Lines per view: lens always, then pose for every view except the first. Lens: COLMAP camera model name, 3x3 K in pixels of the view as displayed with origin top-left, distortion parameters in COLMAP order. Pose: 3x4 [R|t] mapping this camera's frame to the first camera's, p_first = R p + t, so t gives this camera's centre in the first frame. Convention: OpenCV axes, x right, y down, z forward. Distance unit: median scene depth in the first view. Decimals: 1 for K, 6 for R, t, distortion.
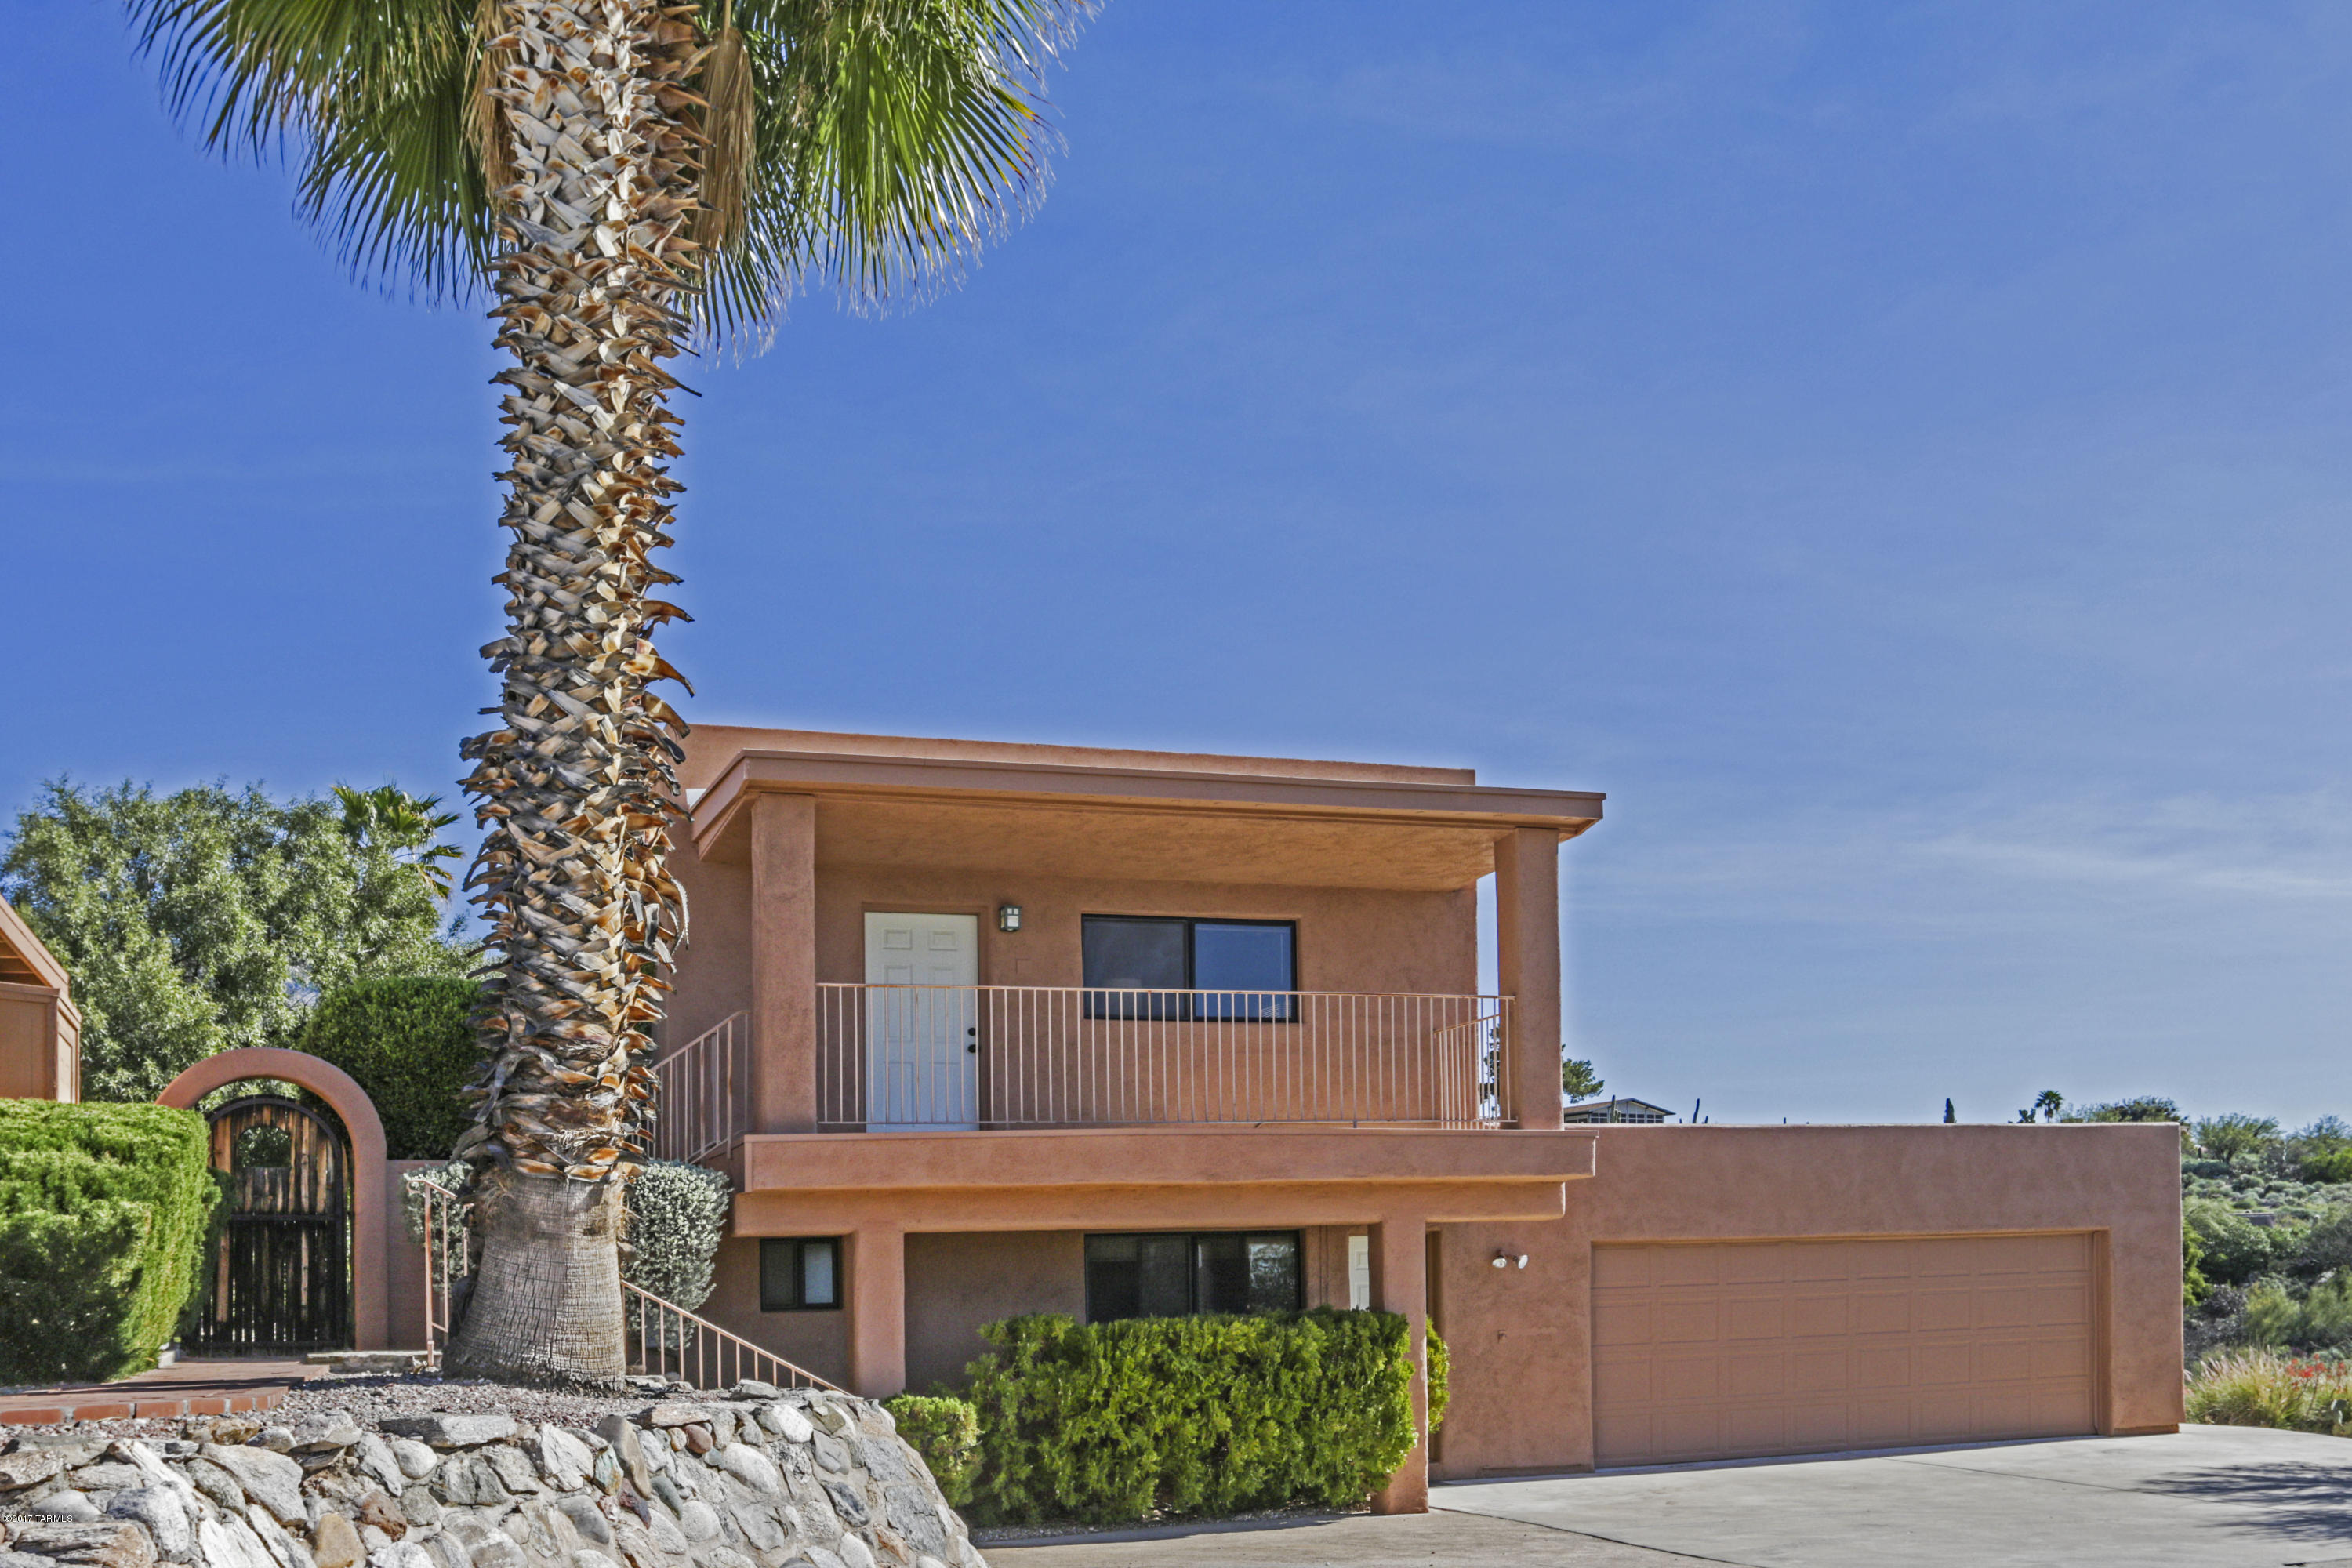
lens RADIAL K [[2160.8, 0, 1182.3], [0, 2160.8, 799.5], [0, 0, 1]] dist [-0.046334, 0.000000]
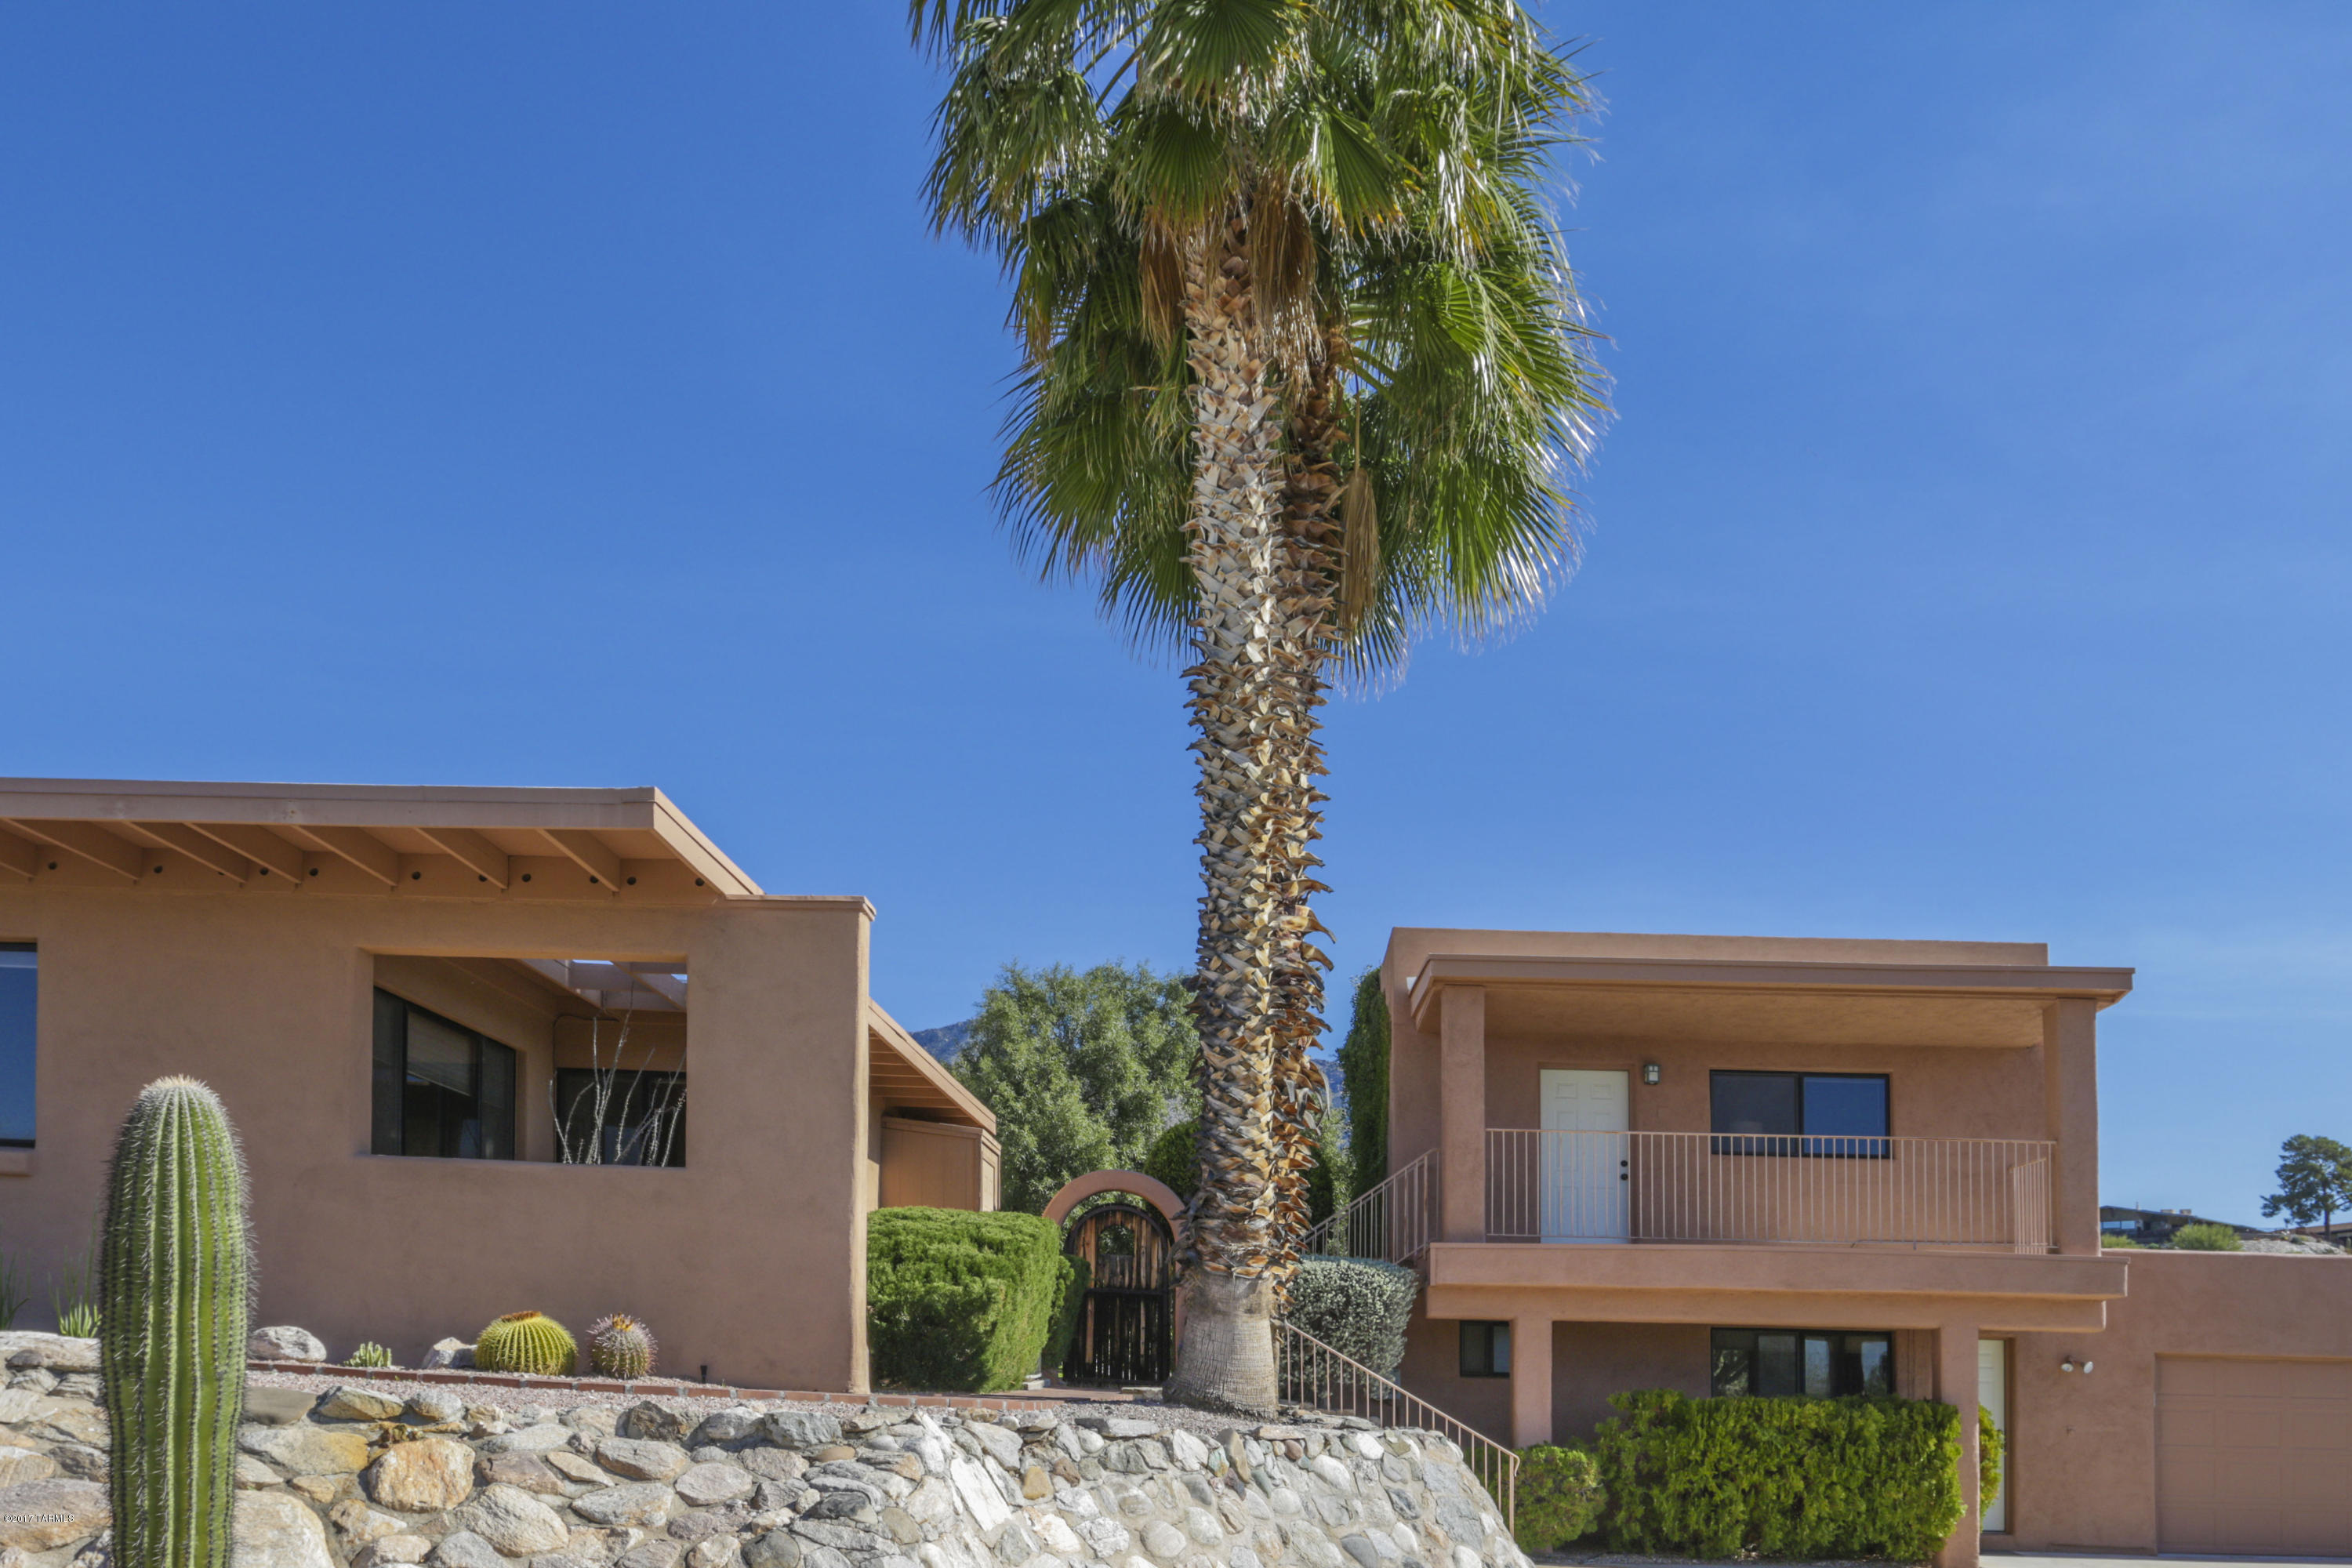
lens RADIAL K [[1861.5, 0, 1172.5], [0, 1861.5, 777.0], [0, 0, 1]] dist [-0.082927, 0.051412]
pose [[0.913359, -0.064749, -0.401973, 0.141647], [0.030490, 0.995379, -0.091056, -0.036770], [0.406011, 0.070910, 0.911113, -0.153891]]
